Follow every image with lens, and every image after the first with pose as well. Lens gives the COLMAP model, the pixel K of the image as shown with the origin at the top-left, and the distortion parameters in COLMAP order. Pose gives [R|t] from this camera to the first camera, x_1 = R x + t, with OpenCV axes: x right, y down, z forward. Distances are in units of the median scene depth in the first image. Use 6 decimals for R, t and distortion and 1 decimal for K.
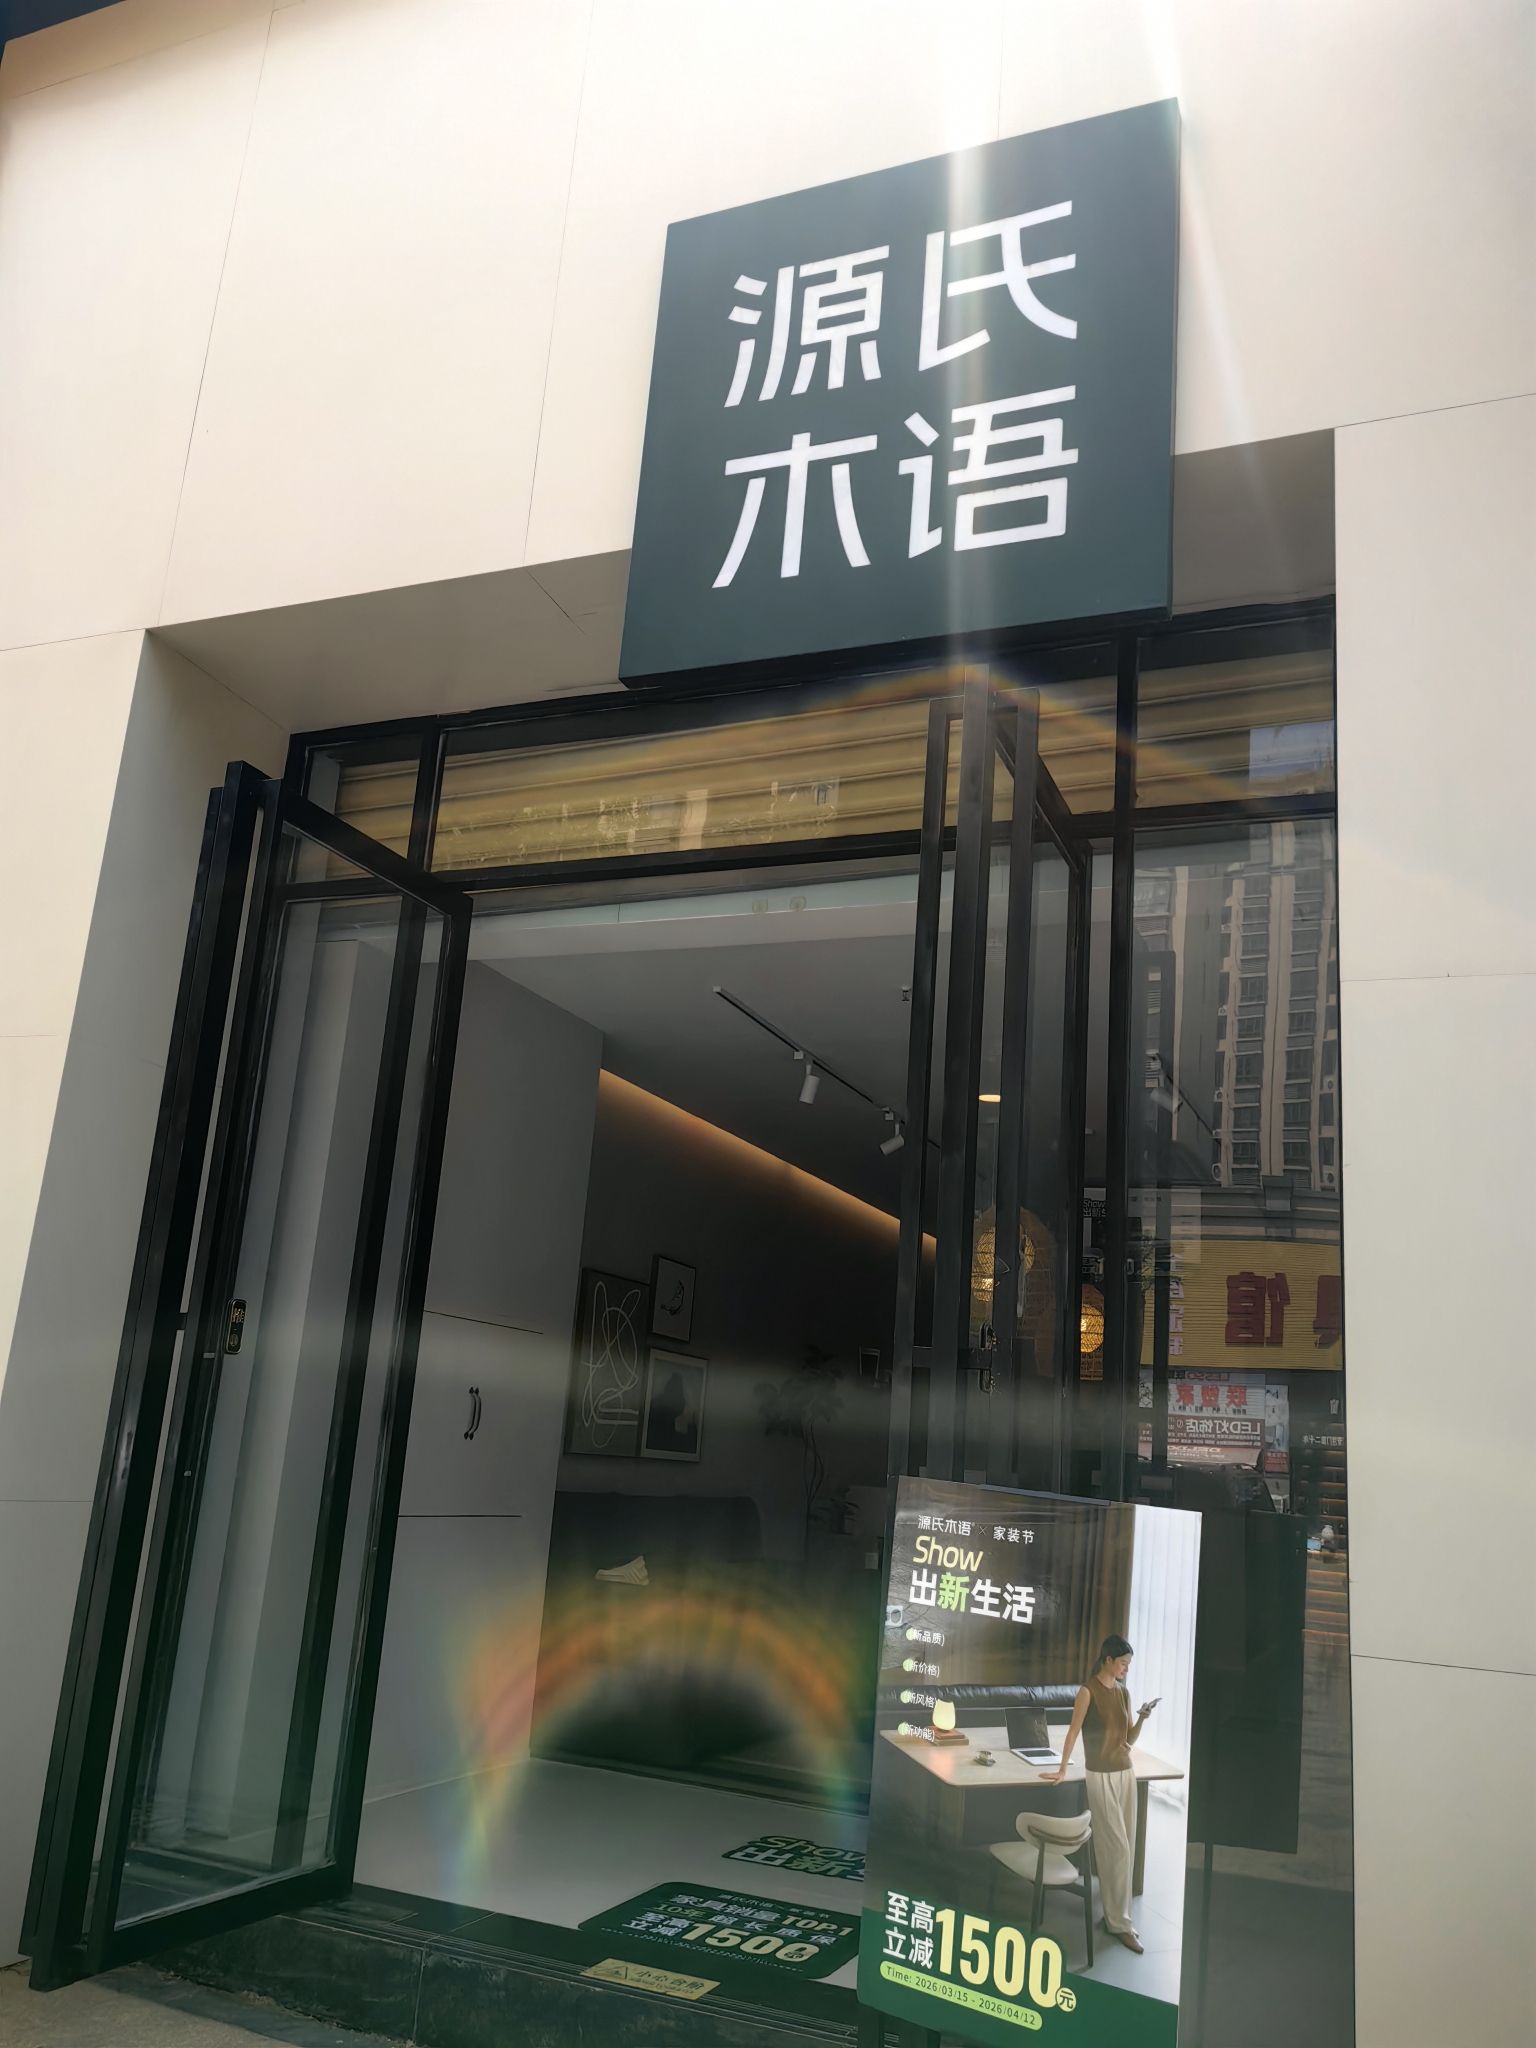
lens RADIAL K [[1643.3, 0, 763.6], [0, 1643.3, 1033.8], [0, 0, 1]] dist [0.006063, -0.002339]
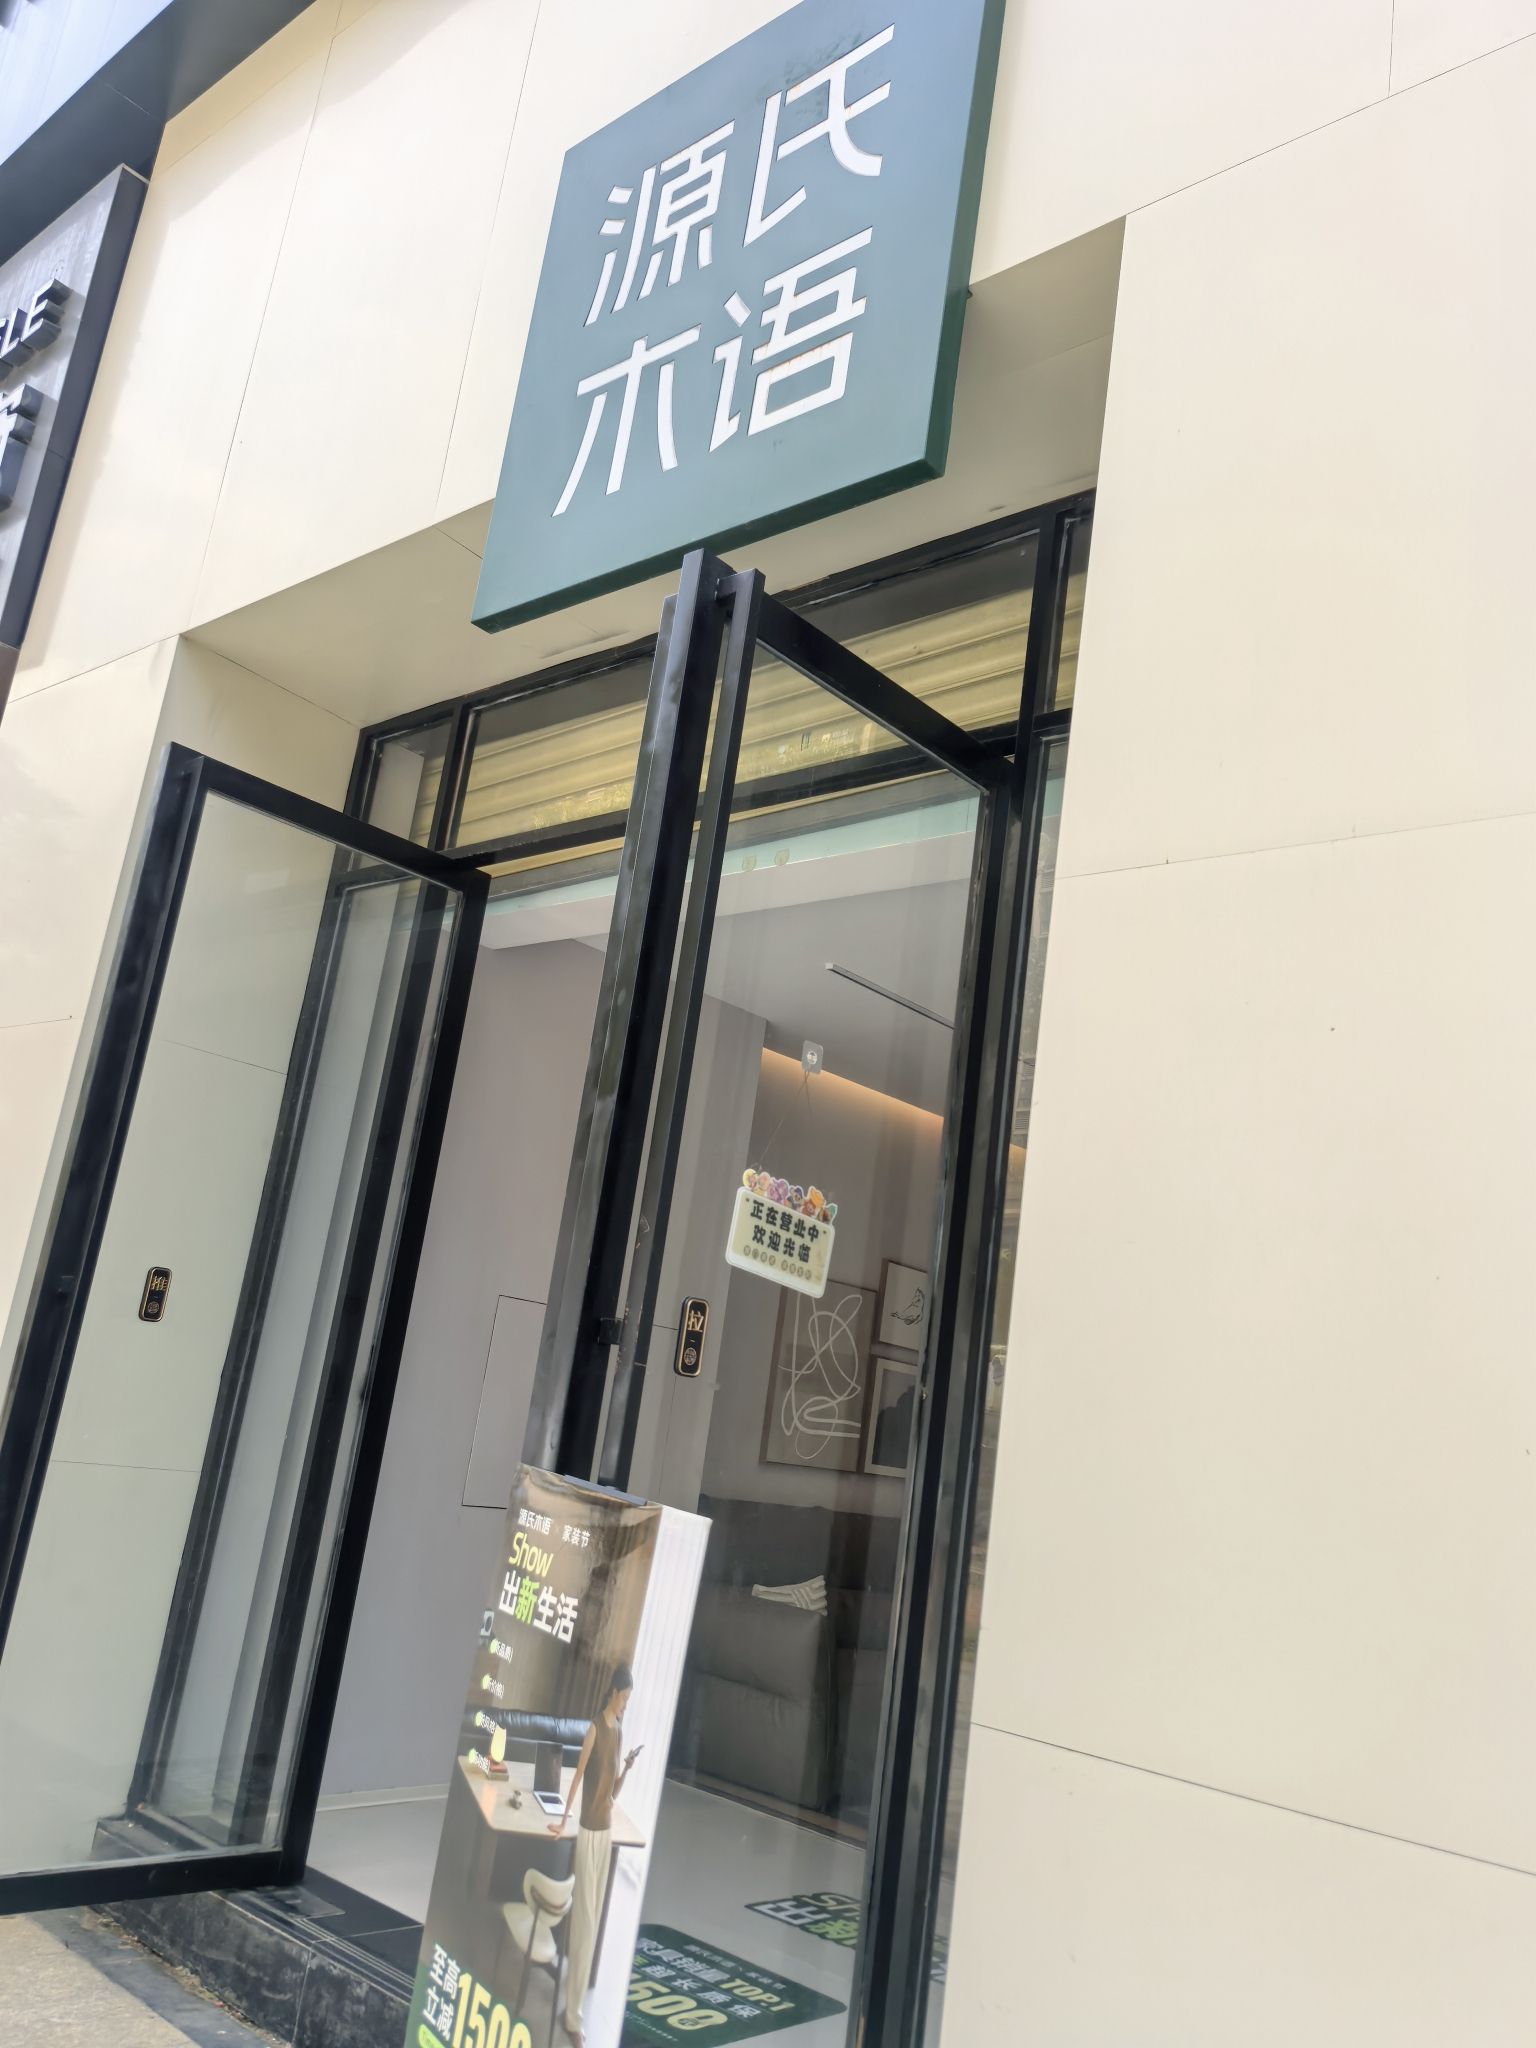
lens RADIAL K [[1626.0, 0, 768.0], [0, 1626.0, 1024.0], [0, 0, 1]] dist [0.048954, -0.070945]
pose [[0.951325, -0.020587, -0.307500, 0.394512], [0.011250, 0.999421, -0.032106, 0.053366], [0.307983, 0.027084, 0.951006, 0.172016]]
